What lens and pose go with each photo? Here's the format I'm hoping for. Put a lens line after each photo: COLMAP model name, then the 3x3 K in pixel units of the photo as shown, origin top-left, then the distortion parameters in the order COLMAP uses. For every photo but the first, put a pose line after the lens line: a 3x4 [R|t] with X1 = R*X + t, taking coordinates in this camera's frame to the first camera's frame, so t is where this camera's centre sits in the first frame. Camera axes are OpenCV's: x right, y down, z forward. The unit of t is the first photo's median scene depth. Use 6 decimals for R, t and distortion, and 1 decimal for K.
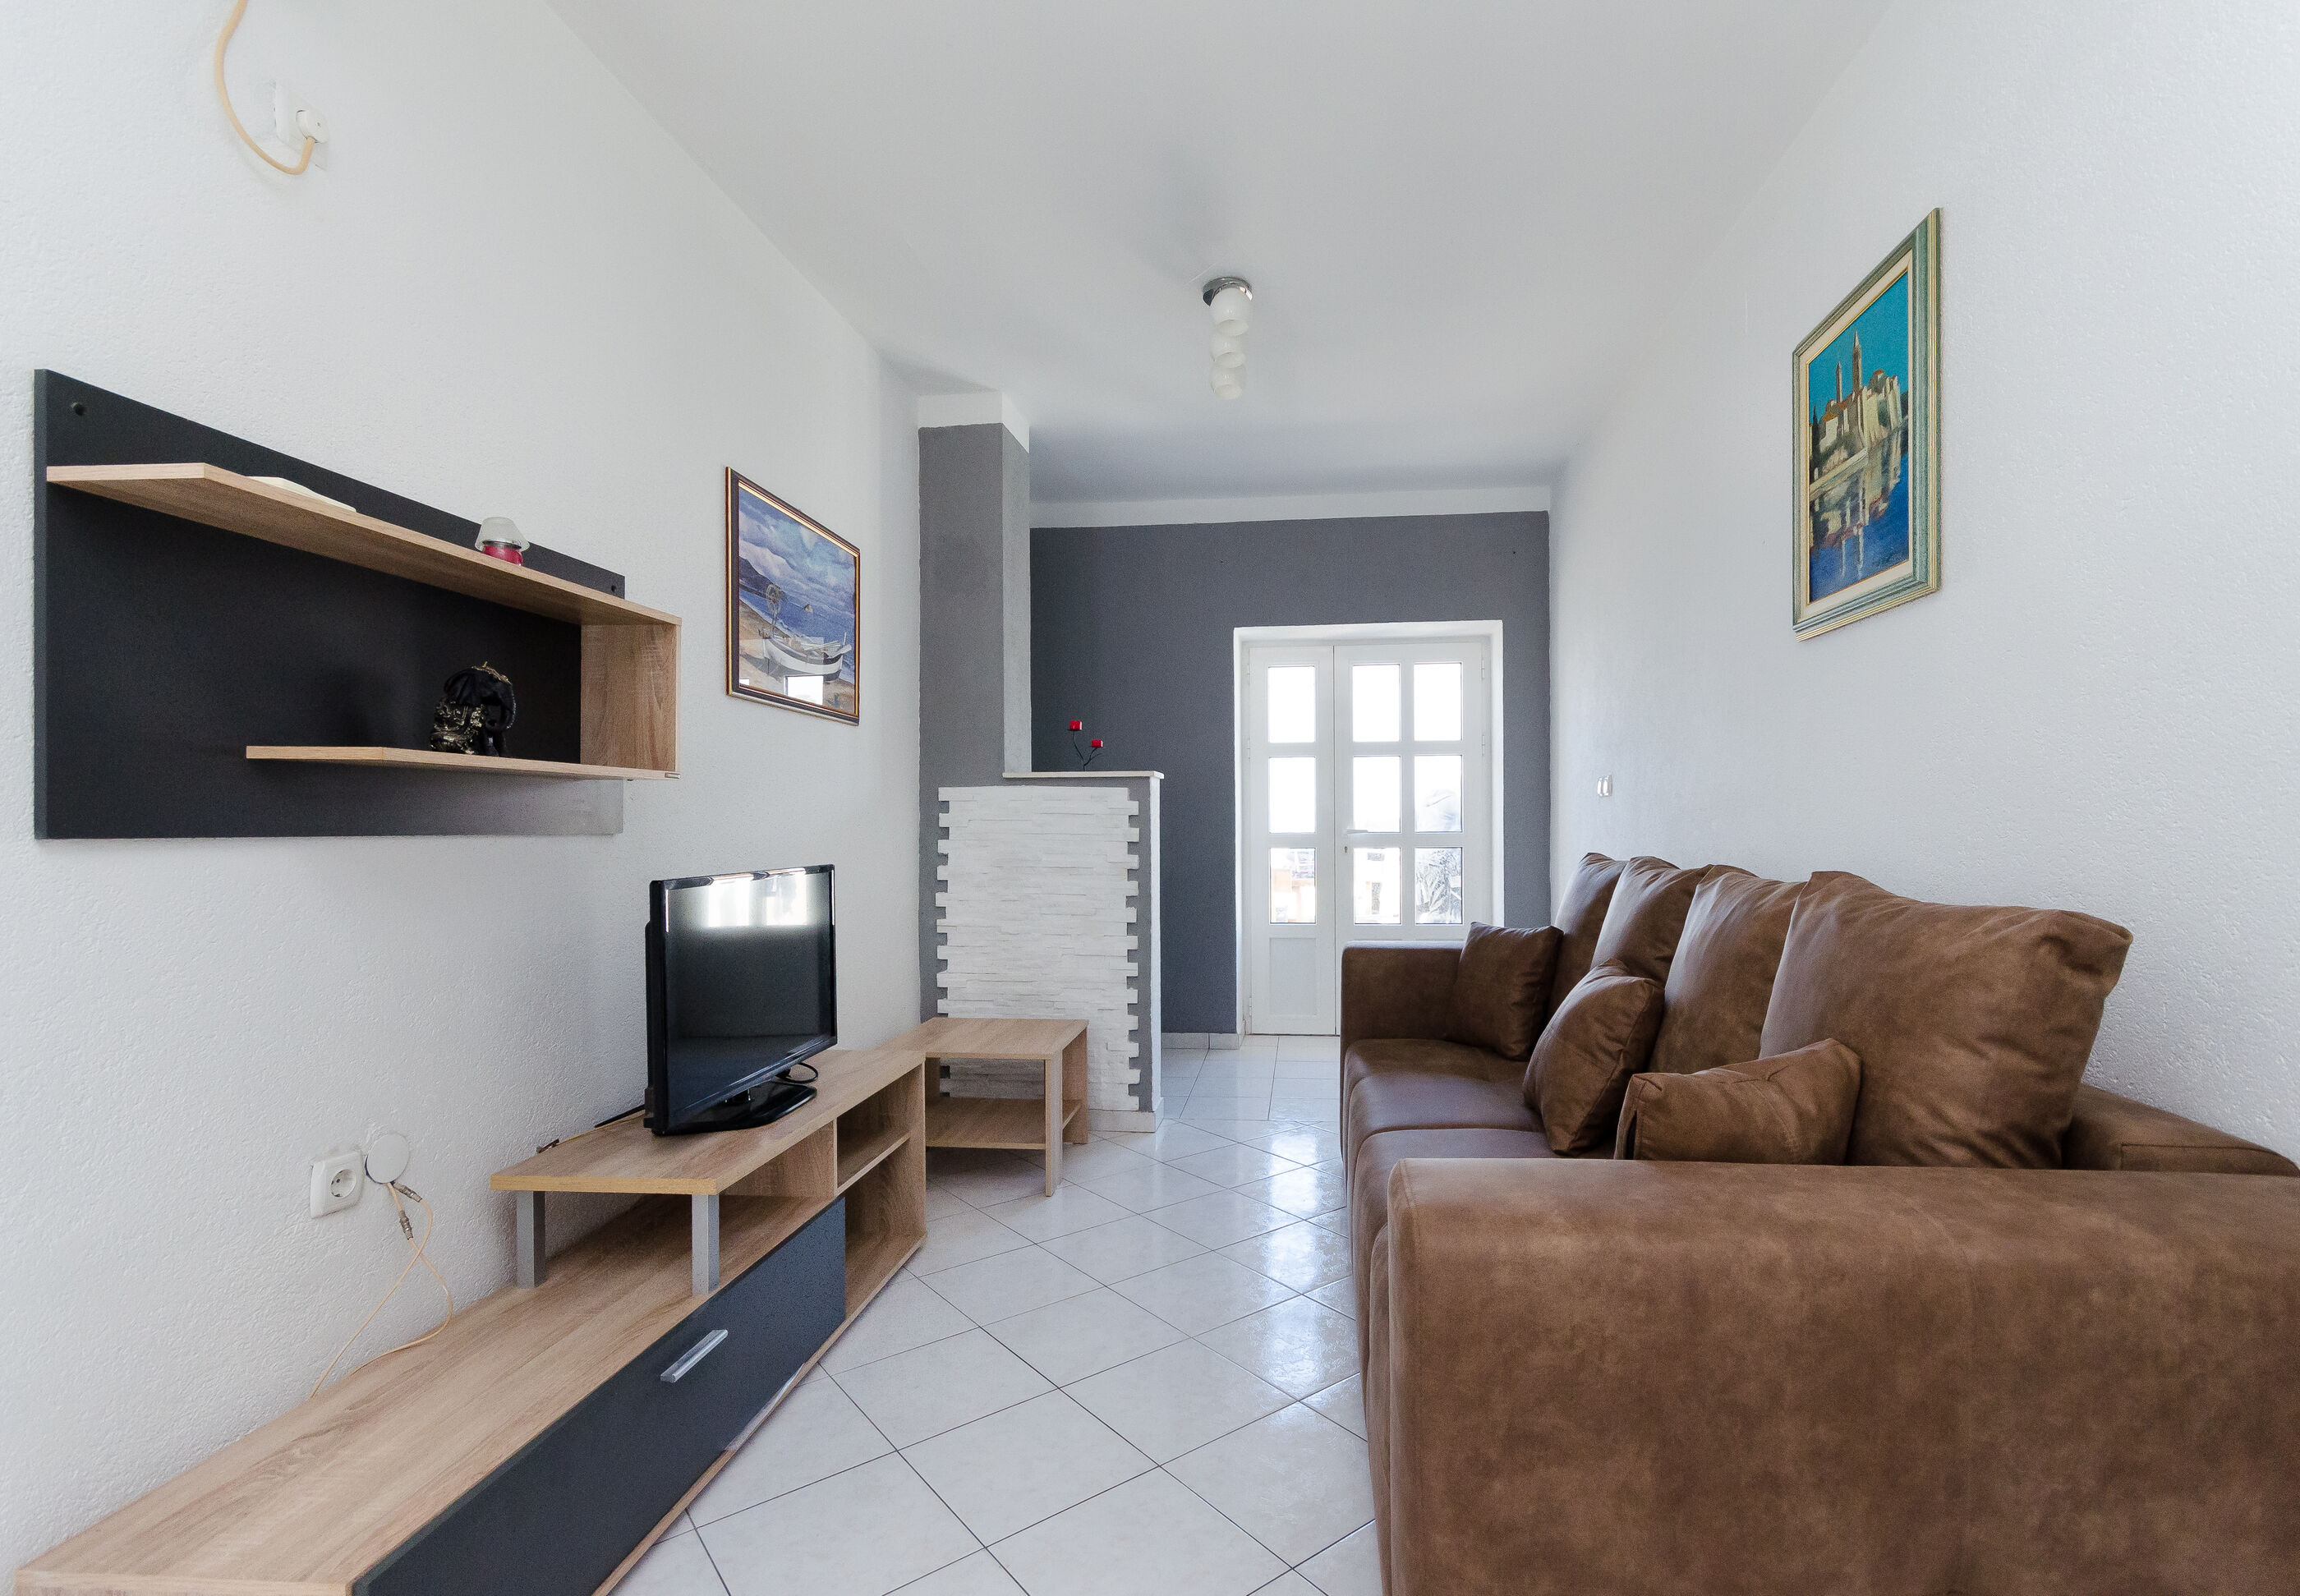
lens RADIAL K [[1147.9, 0, 1268.4], [0, 1147.9, 828.8], [0, 0, 1]] dist [0.014341, -0.001652]
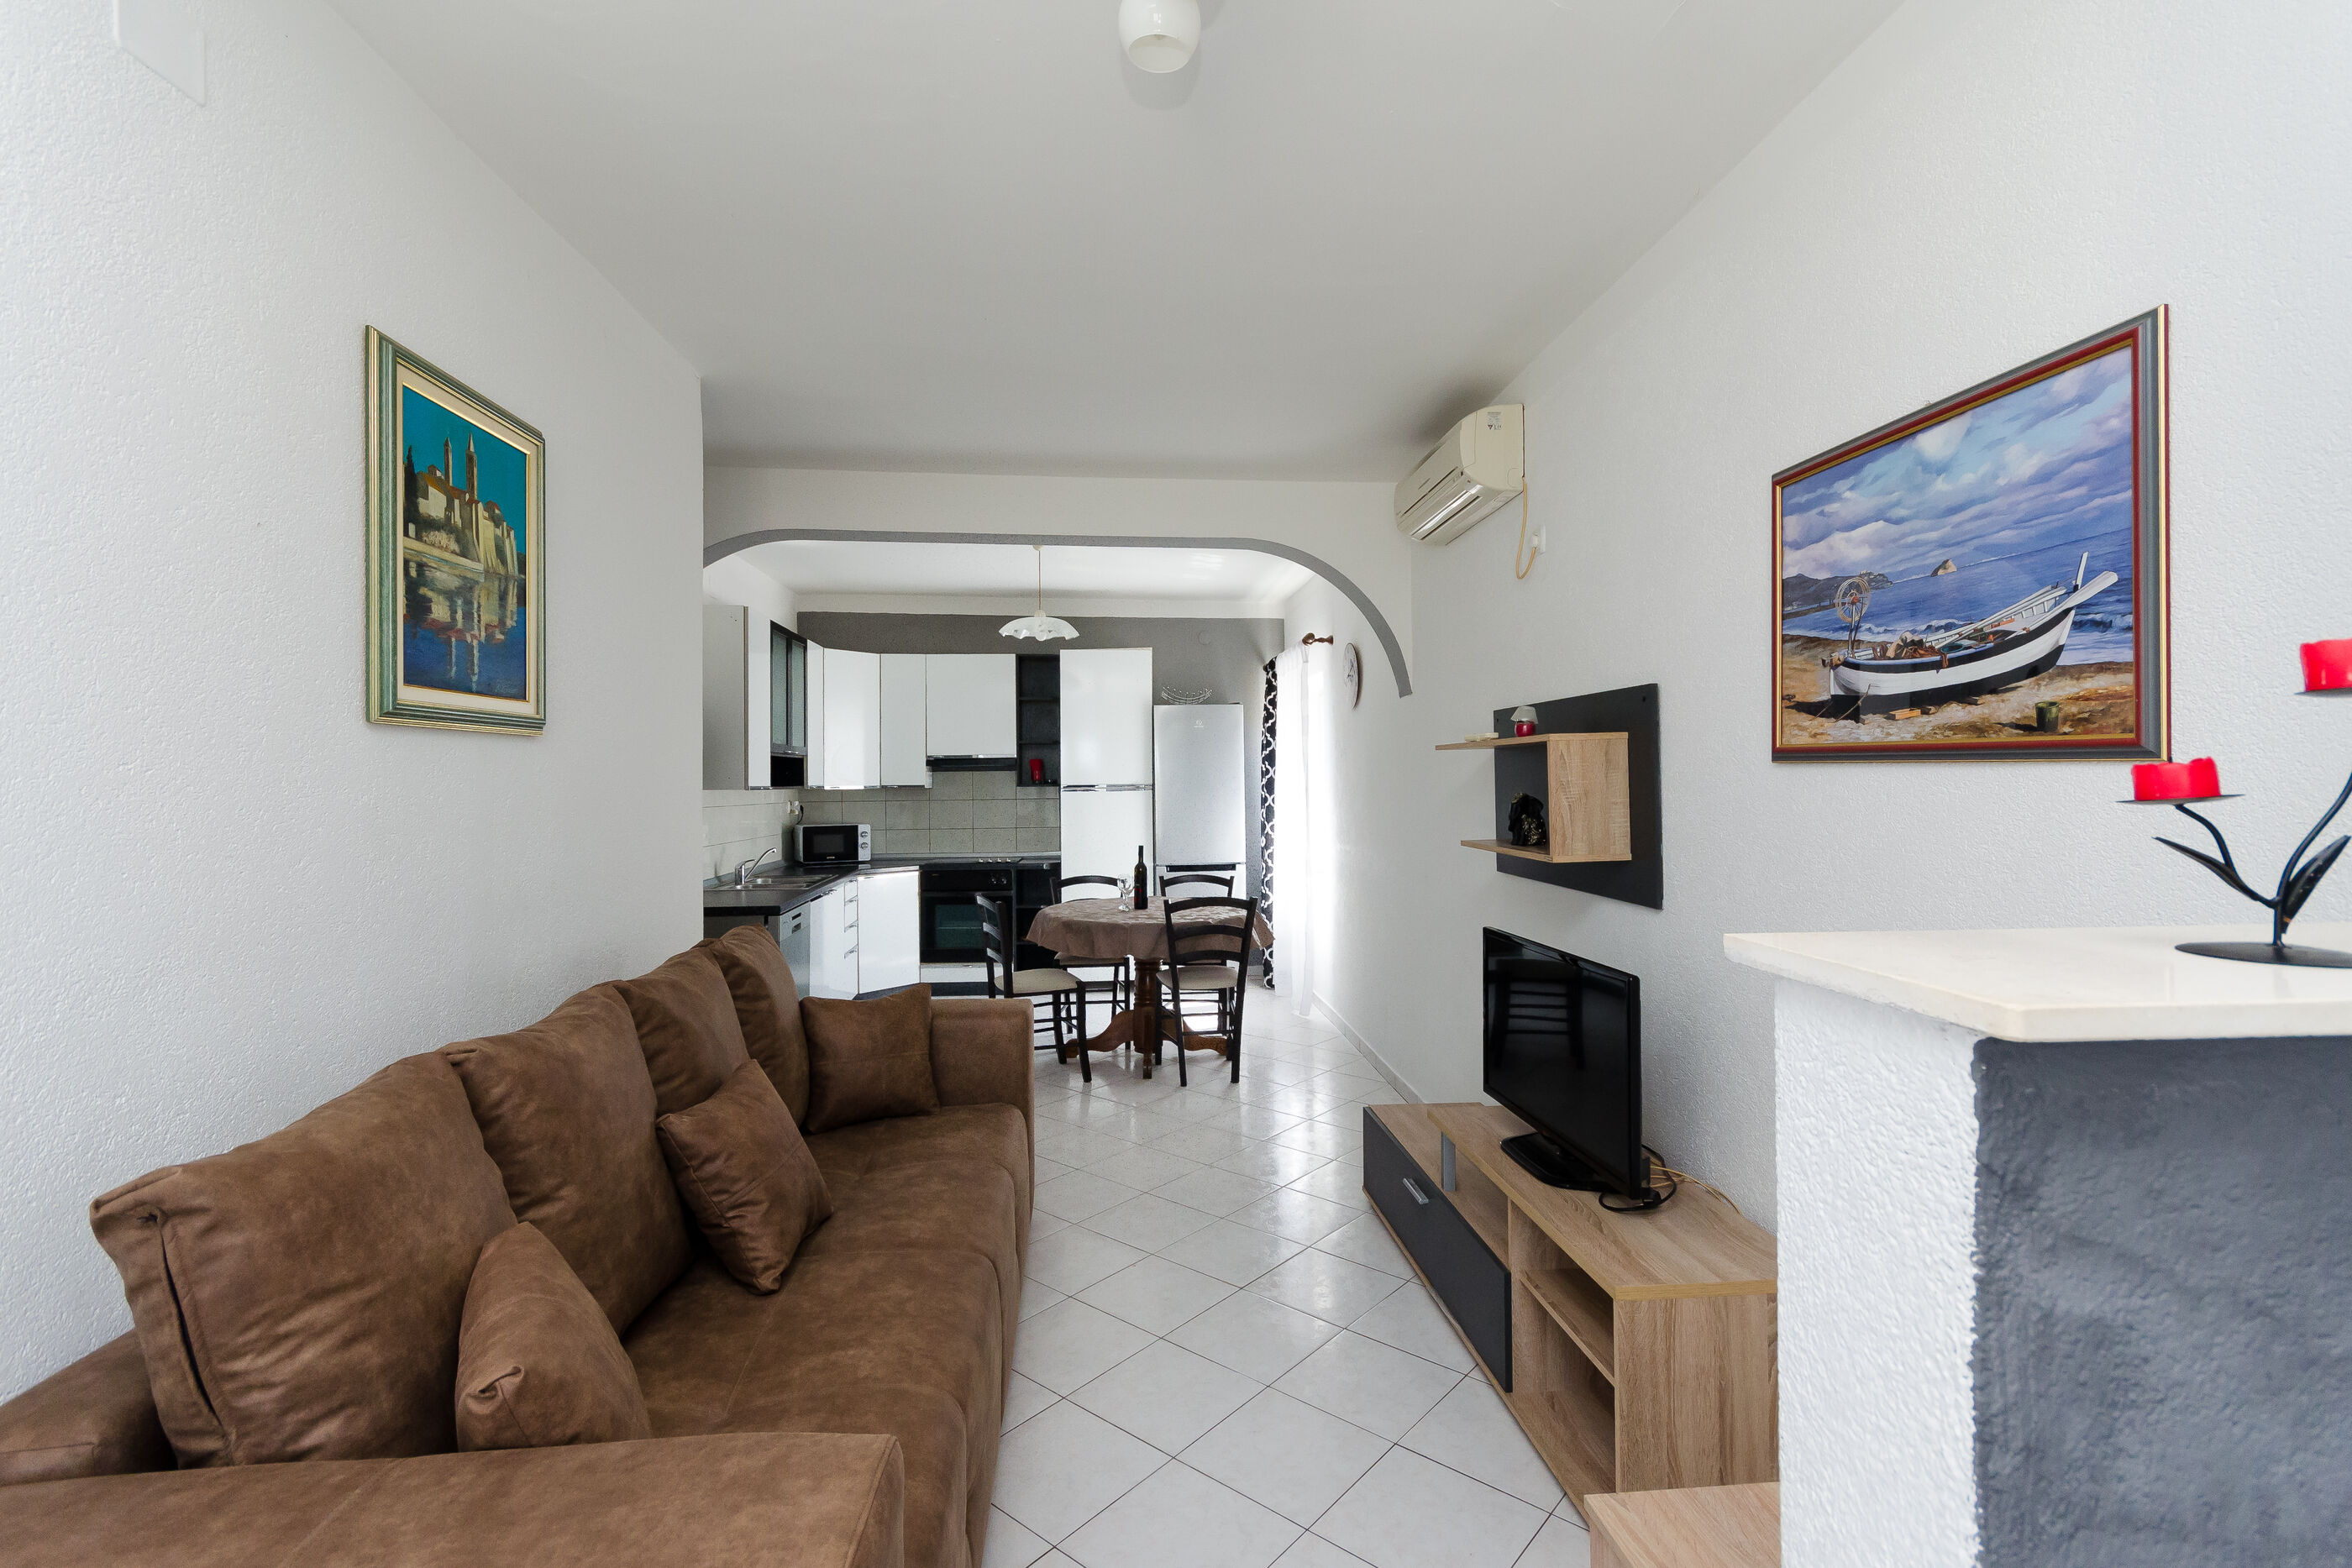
lens RADIAL K [[1059.0, 0, 1193.0], [0, 1059.0, 766.9], [0, 0, 1]] dist [0.004731, 0.001046]
pose [[-0.989553, 0.015696, -0.143315, 0.026150], [0.015903, 0.999873, -0.000303, -0.096342], [0.143292, -0.002579, -0.989677, 1.347025]]
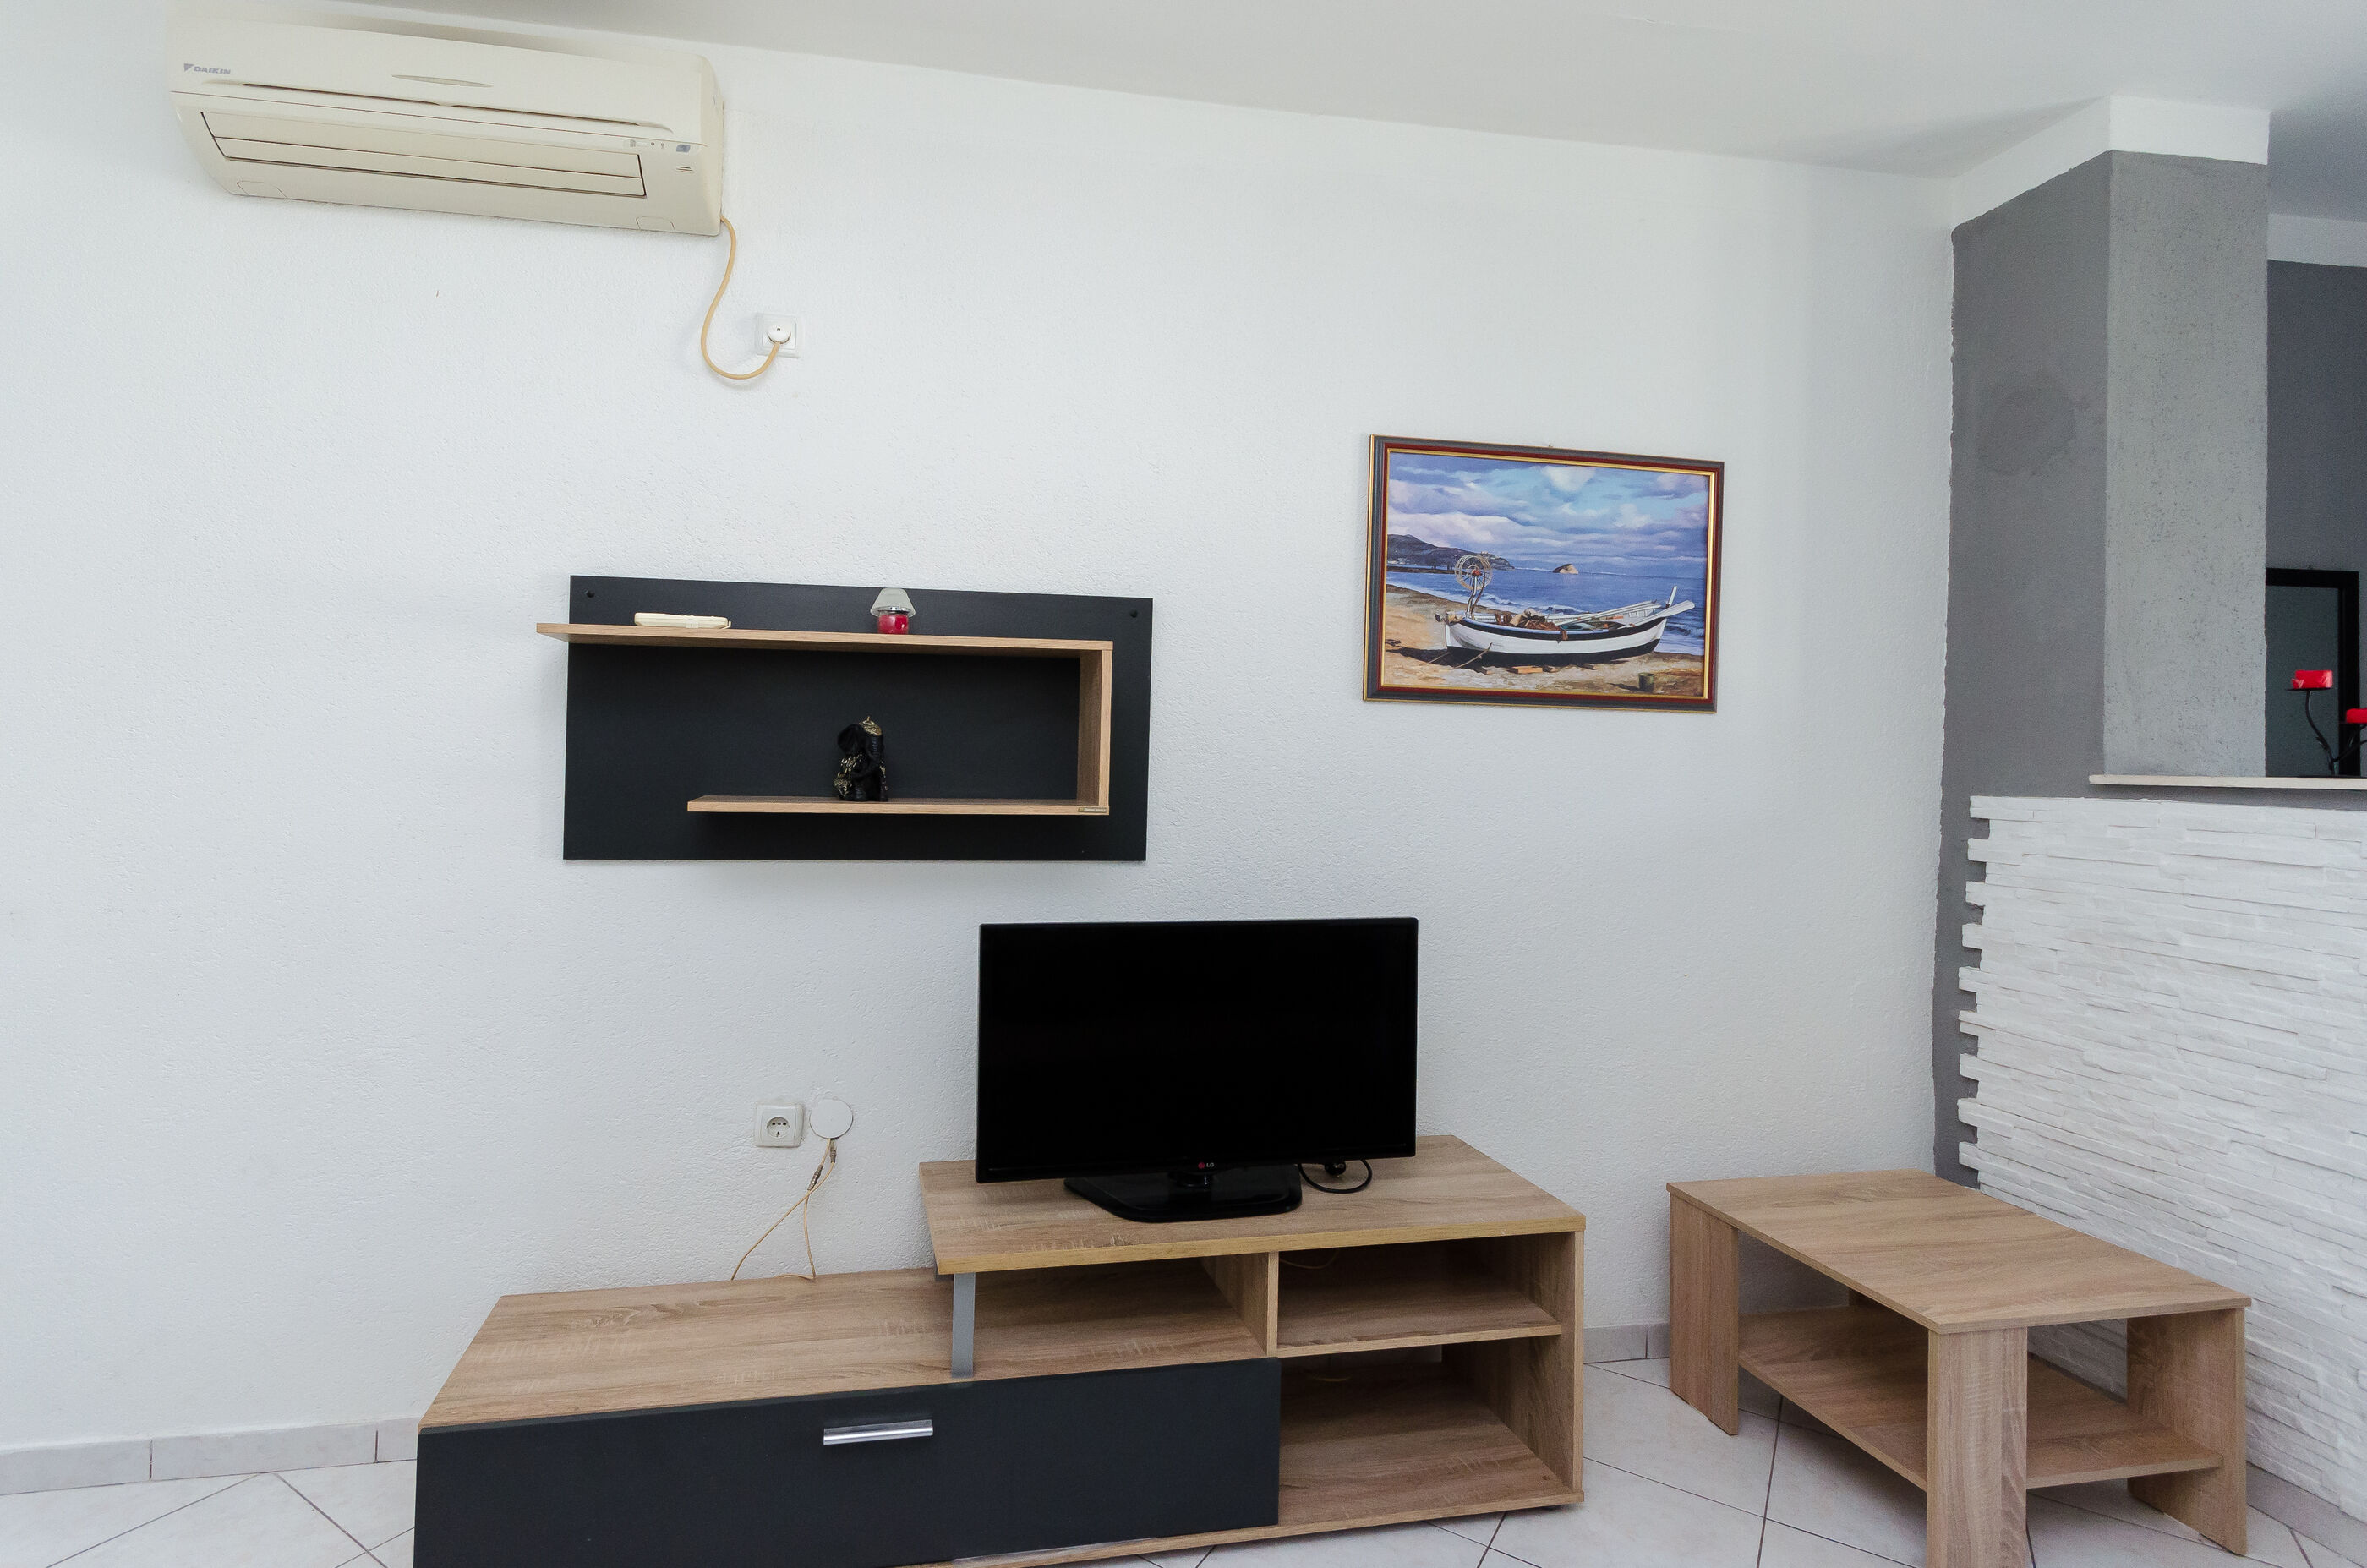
lens RADIAL K [[1065.8, 0, 1002.4], [0, 1065.8, 751.1], [0, 0, 1]] dist [0.004731, 0.001046]
pose [[0.215330, -0.001710, -0.976540, 0.198799], [-0.024426, 0.999676, -0.007137, -0.053302], [0.976236, 0.025390, 0.215219, 0.455838]]
